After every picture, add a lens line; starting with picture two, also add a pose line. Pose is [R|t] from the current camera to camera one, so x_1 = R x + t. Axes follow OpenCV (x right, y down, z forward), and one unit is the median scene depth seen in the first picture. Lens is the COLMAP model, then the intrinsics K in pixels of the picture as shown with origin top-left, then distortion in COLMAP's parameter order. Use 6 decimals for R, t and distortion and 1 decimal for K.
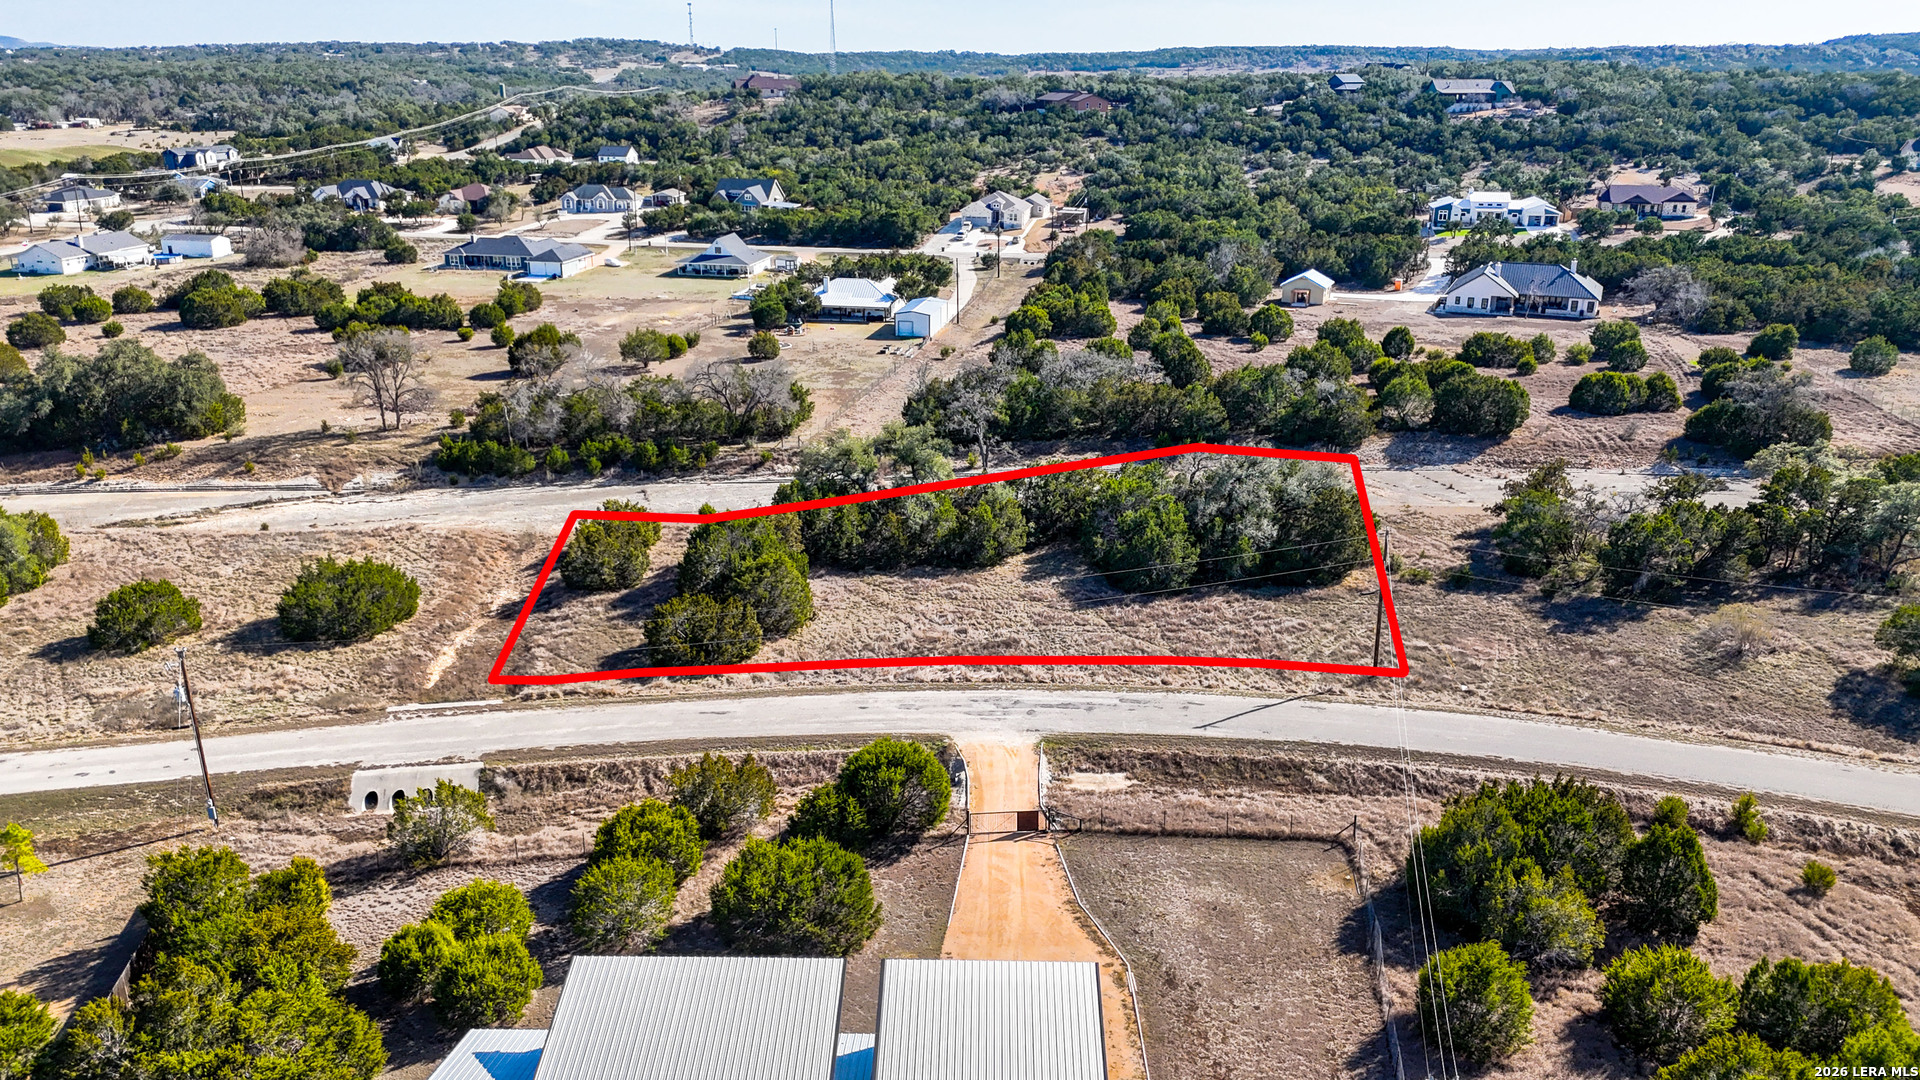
lens RADIAL K [[1415.8, 0, 967.7], [0, 1415.8, 537.9], [0, 0, 1]] dist [0.061278, -0.048668]
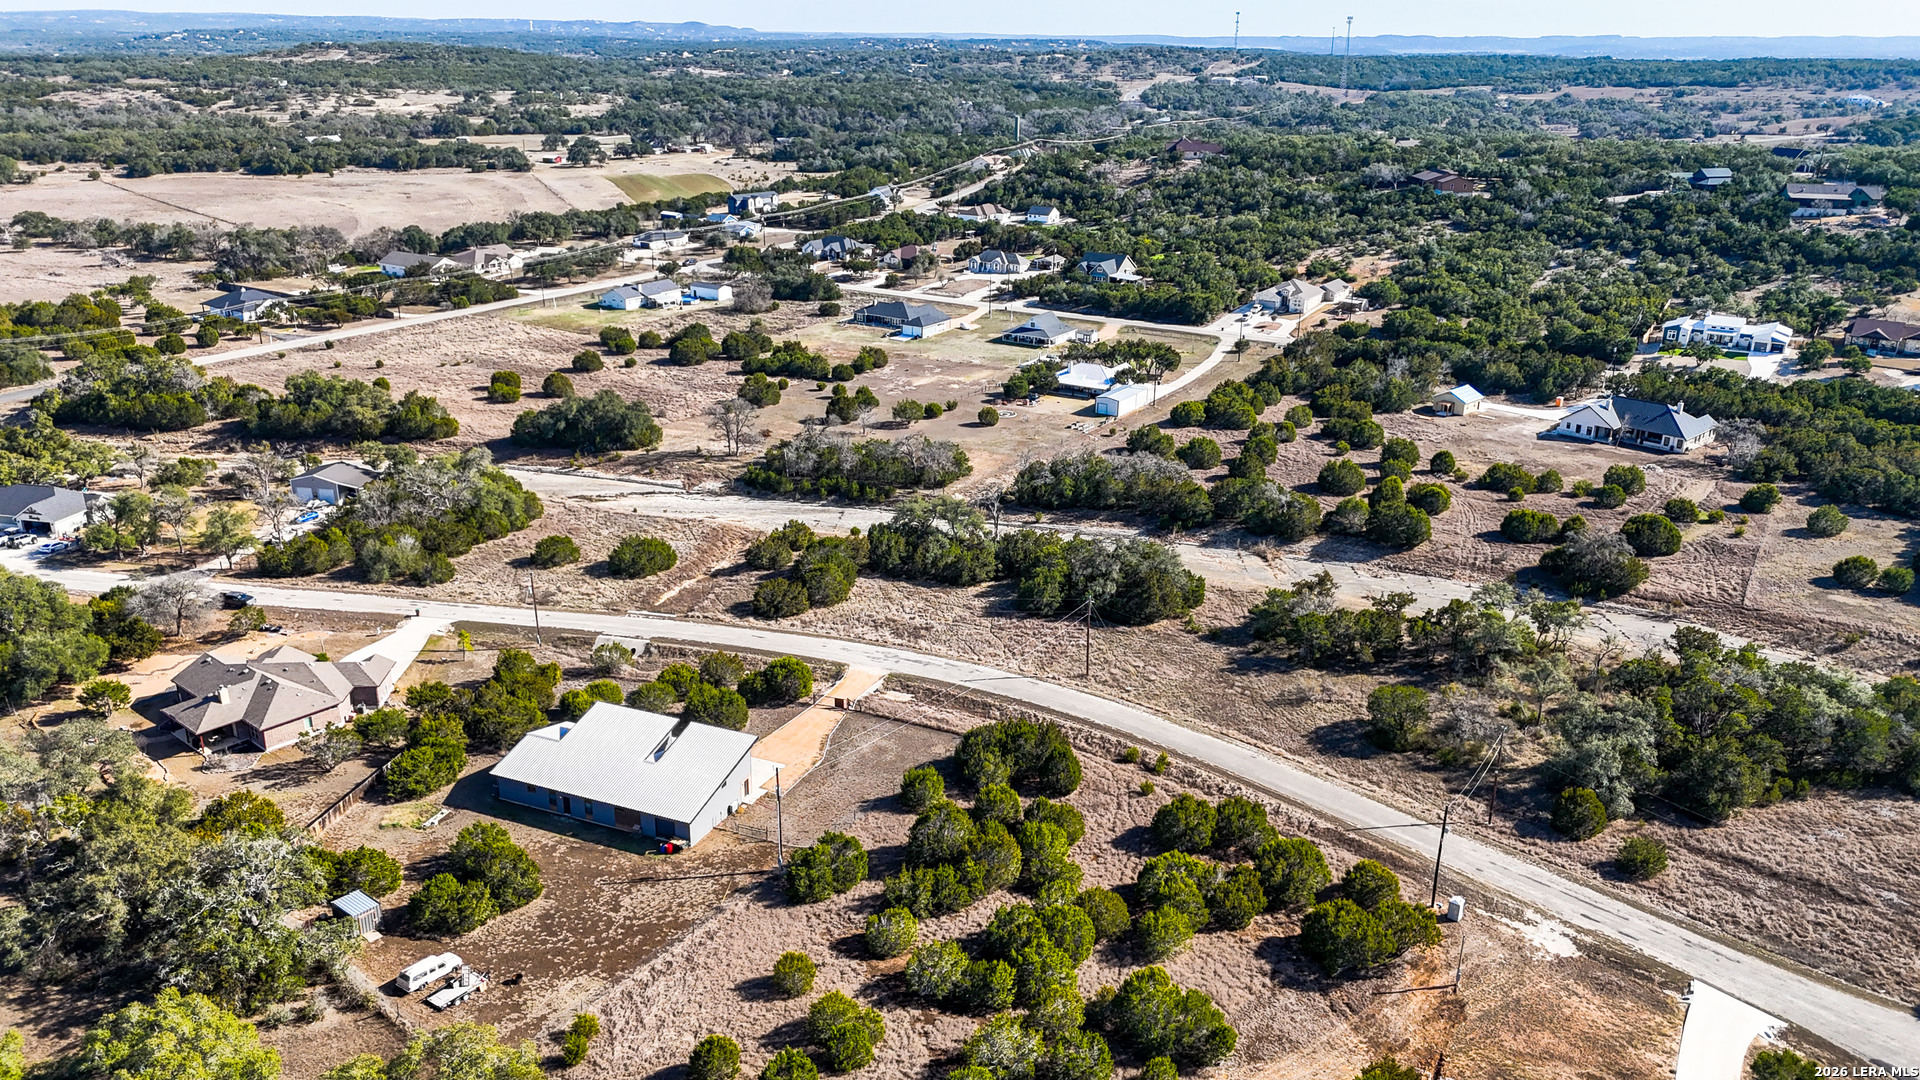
lens RADIAL K [[1409.8, 0, 965.3], [0, 1409.8, 542.1], [0, 0, 1]] dist [0.084622, -0.088568]
pose [[0.925189, 0.133747, -0.355159, 0.391562], [-0.127428, 0.990990, 0.041240, -0.066310], [0.357475, 0.007102, 0.933896, -0.396077]]
